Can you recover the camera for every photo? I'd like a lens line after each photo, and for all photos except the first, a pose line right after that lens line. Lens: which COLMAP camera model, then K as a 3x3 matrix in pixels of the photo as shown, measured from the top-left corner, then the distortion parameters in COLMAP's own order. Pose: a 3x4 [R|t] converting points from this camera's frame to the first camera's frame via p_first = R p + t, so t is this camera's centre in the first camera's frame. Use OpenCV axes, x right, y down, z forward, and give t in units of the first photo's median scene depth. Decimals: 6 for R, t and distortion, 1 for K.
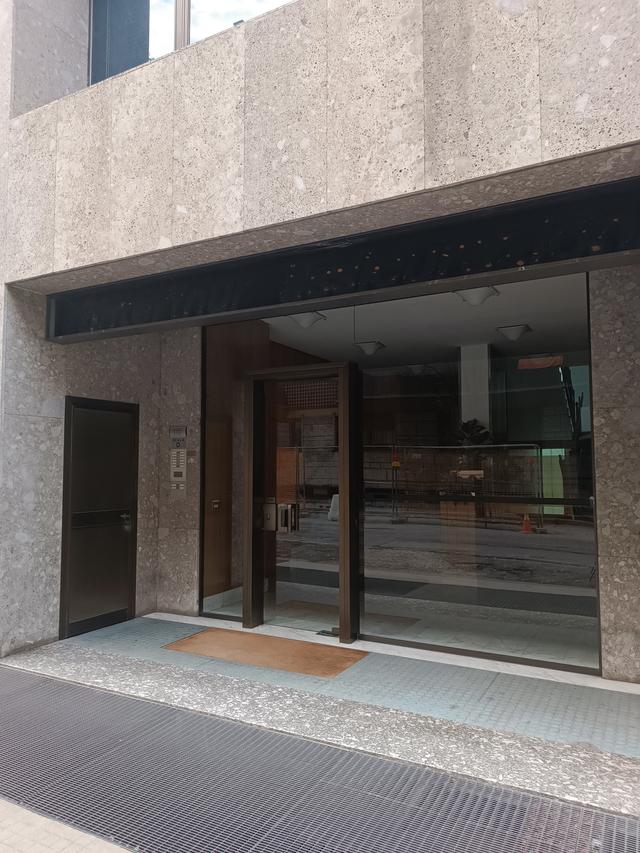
lens RADIAL K [[609.6, 0, 320.4], [0, 609.6, 425.6], [0, 0, 1]] dist [0.038609, -0.038885]
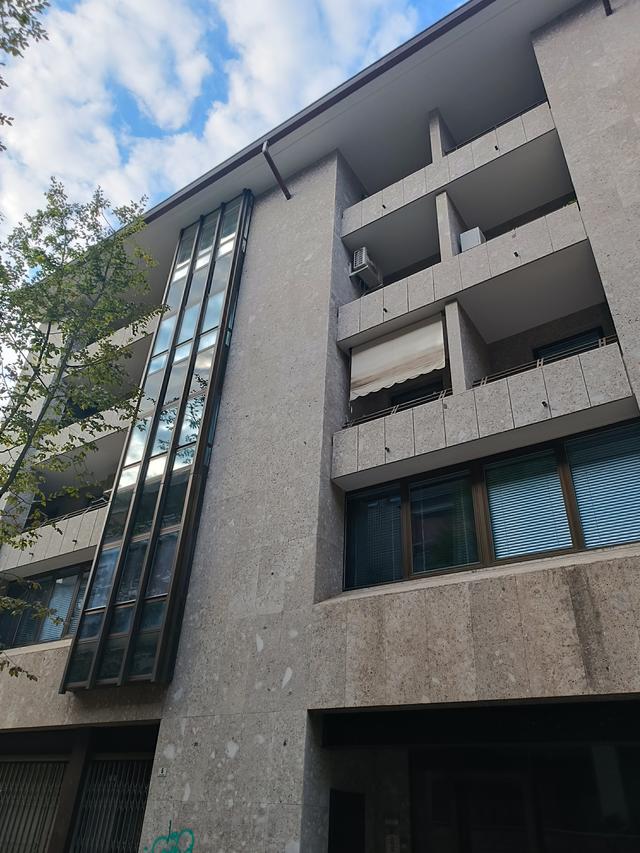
lens RADIAL K [[609.6, 0, 318.7], [0, 609.6, 426.2], [0, 0, 1]] dist [0.038609, -0.038885]
pose [[0.992630, -0.016765, -0.120018, -0.333824], [-0.045163, 0.867858, -0.494755, -0.097181], [0.112453, 0.496529, 0.860705, -0.920420]]
